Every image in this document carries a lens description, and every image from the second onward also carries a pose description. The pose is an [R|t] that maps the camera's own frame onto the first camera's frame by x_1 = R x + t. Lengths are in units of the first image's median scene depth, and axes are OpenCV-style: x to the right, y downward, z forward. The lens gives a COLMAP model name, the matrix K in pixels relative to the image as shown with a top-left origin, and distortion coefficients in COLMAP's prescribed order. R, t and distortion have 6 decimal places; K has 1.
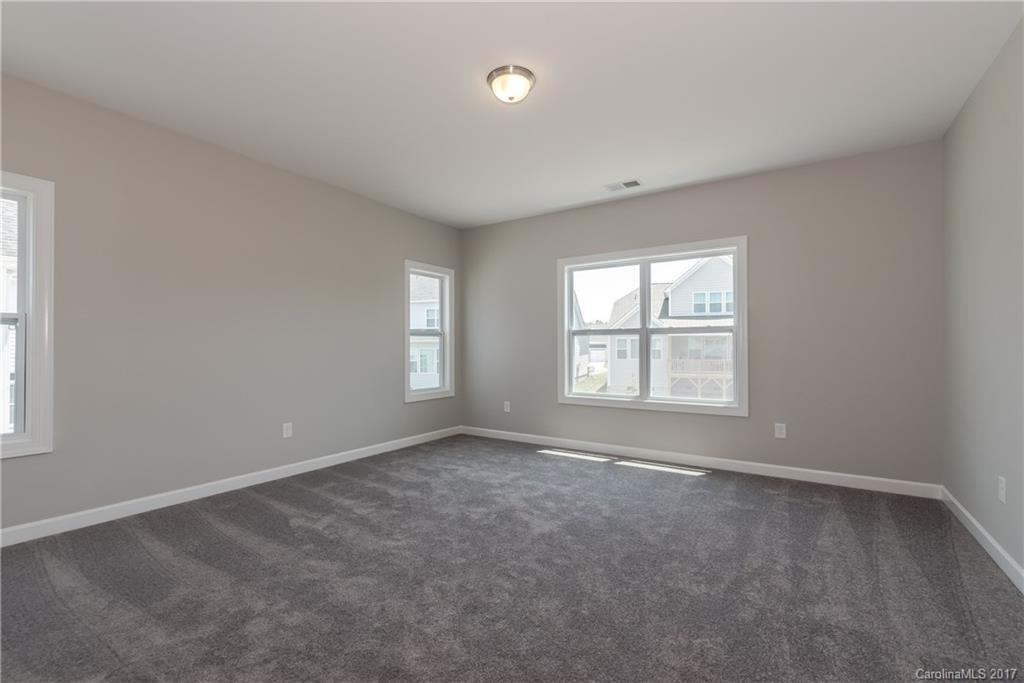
lens RADIAL K [[447.5, 0, 513.1], [0, 447.5, 345.9], [0, 0, 1]] dist [-0.000993, -0.000147]
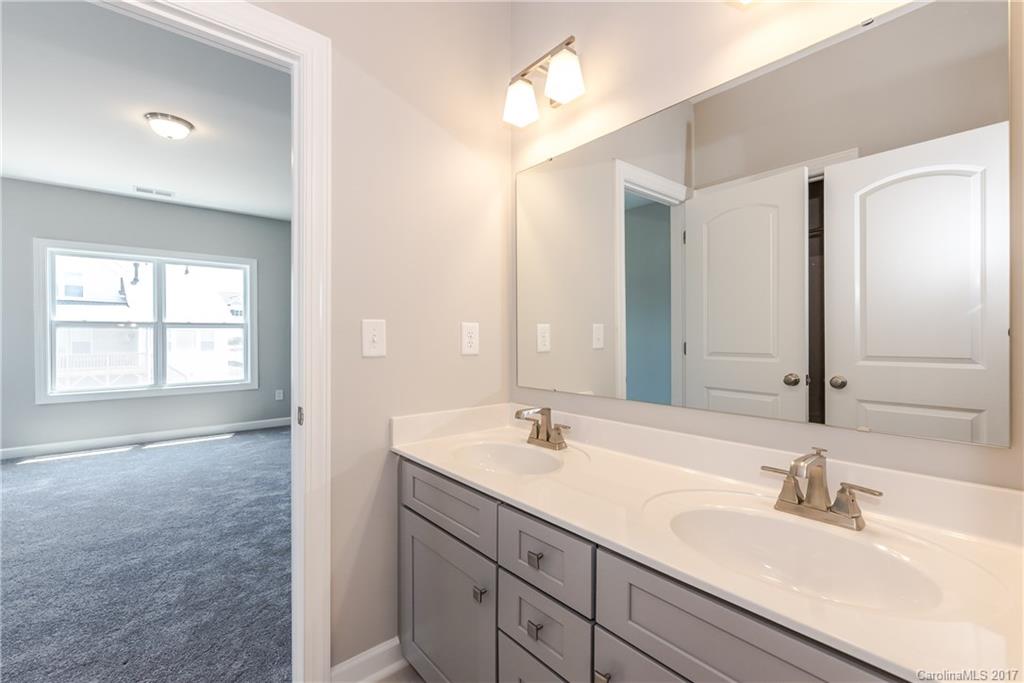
lens RADIAL K [[444.9, 0, 507.5], [0, 444.9, 335.0], [0, 0, 1]] dist [-0.001779, -0.000576]
pose [[0.287060, 0.004259, 0.957903, -0.505986], [0.002879, 0.999982, -0.005309, 0.000399], [-0.957908, 0.004282, 0.287042, -0.130685]]
